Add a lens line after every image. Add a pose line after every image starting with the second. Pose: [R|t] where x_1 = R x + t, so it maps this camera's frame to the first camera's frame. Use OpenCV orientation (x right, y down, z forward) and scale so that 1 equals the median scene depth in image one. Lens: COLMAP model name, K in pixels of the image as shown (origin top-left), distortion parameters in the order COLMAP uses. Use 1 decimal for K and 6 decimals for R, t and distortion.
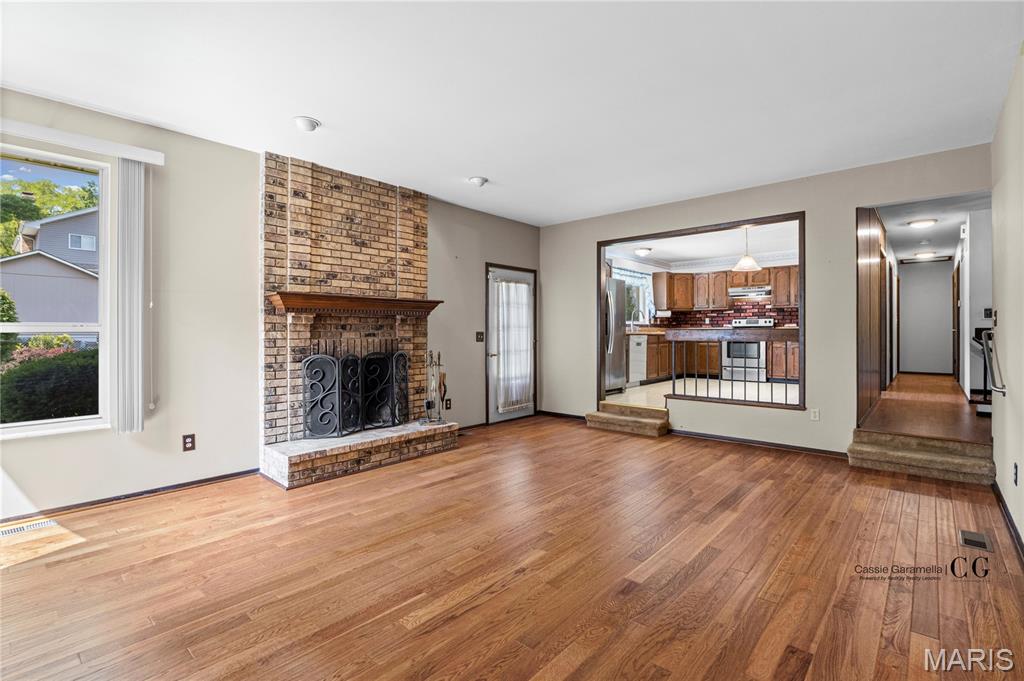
lens RADIAL K [[467.0, 0, 516.4], [0, 467.0, 324.0], [0, 0, 1]] dist [-0.019024, 0.000521]
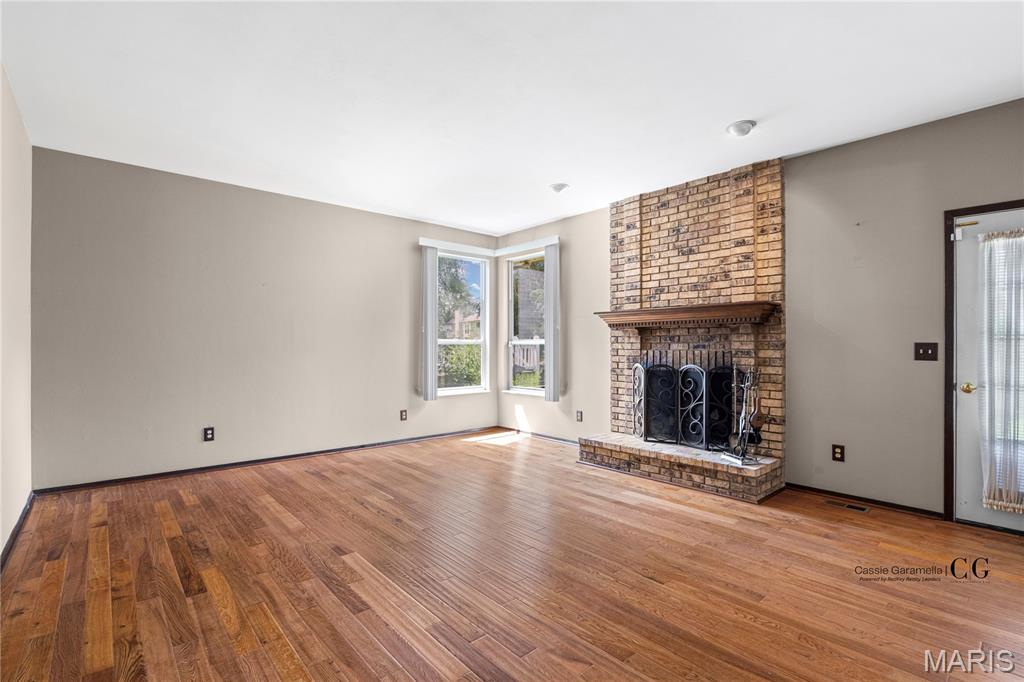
lens RADIAL K [[467.0, 0, 516.4], [0, 467.0, 340.0], [0, 0, 1]] dist [-0.019024, 0.000521]
pose [[-0.105318, -0.008228, -0.994405, 0.632347], [0.018971, 0.999767, -0.010282, 0.012802], [0.994258, -0.019948, -0.105137, 0.713386]]
